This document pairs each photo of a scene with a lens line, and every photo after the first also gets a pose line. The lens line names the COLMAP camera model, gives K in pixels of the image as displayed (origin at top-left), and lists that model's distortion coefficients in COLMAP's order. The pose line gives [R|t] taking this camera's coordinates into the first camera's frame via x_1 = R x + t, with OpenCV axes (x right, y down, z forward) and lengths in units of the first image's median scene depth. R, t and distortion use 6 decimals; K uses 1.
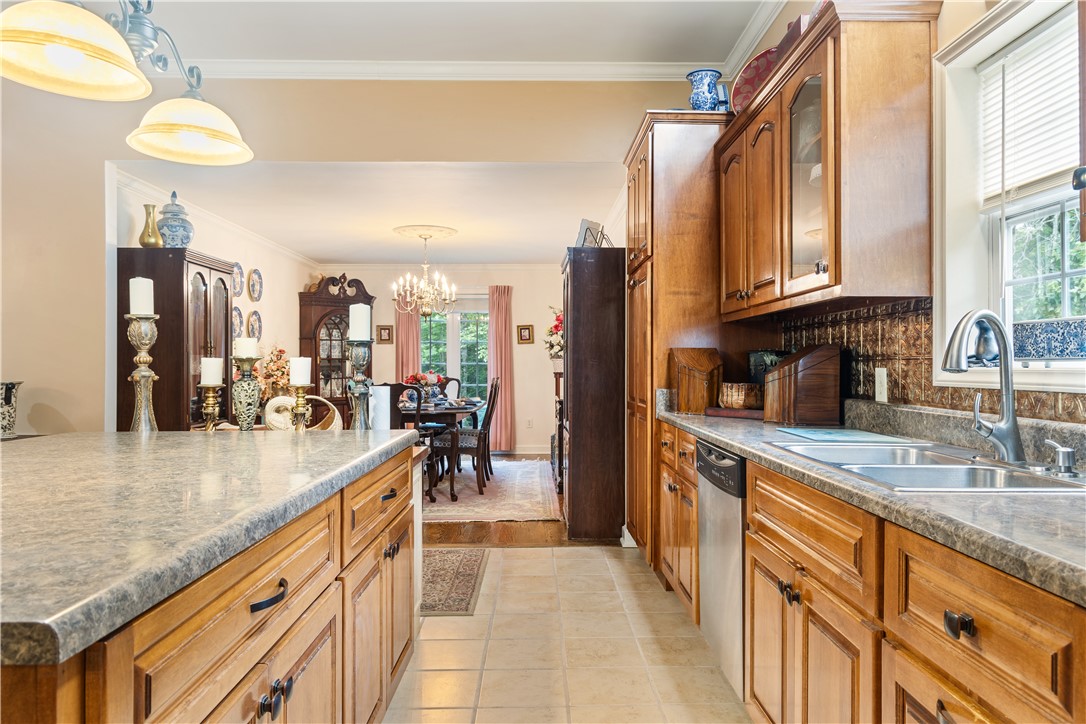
lens RADIAL K [[758.6, 0, 543.8], [0, 758.6, 361.4], [0, 0, 1]] dist [-0.009946, 0.000914]
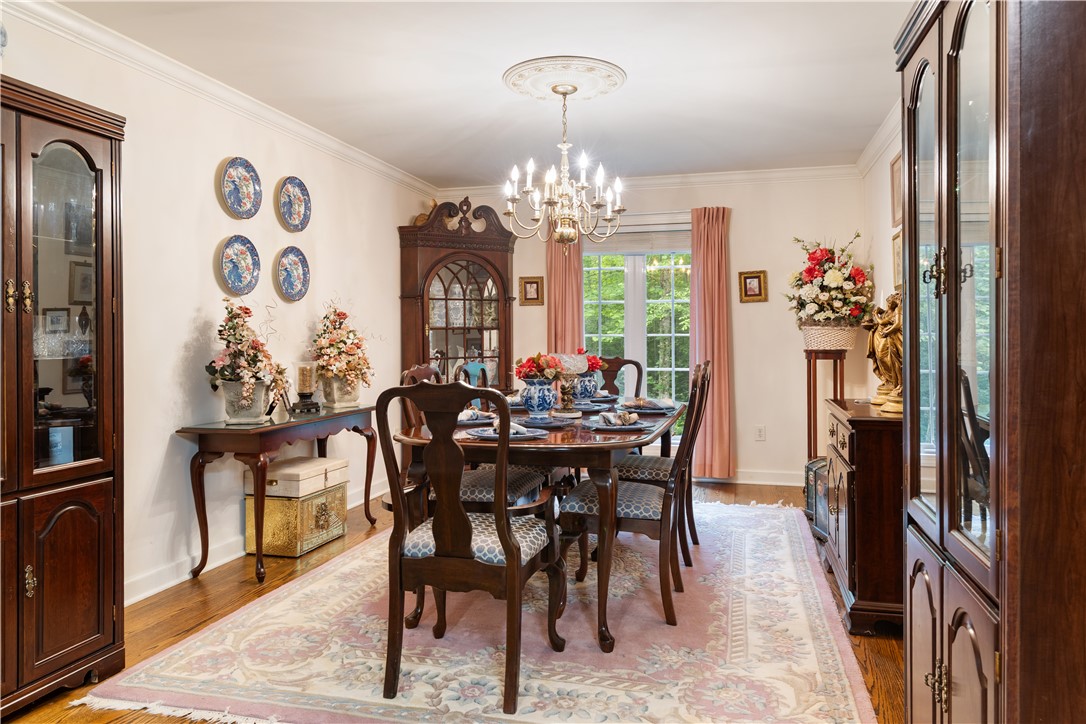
lens RADIAL K [[758.6, 0, 547.5], [0, 758.6, 331.1], [0, 0, 1]] dist [-0.009946, 0.000914]
pose [[0.964601, -0.002733, -0.263698, -0.024260], [0.001804, 0.999991, -0.003765, 0.002048], [0.263706, 0.003156, 0.964598, 0.392306]]
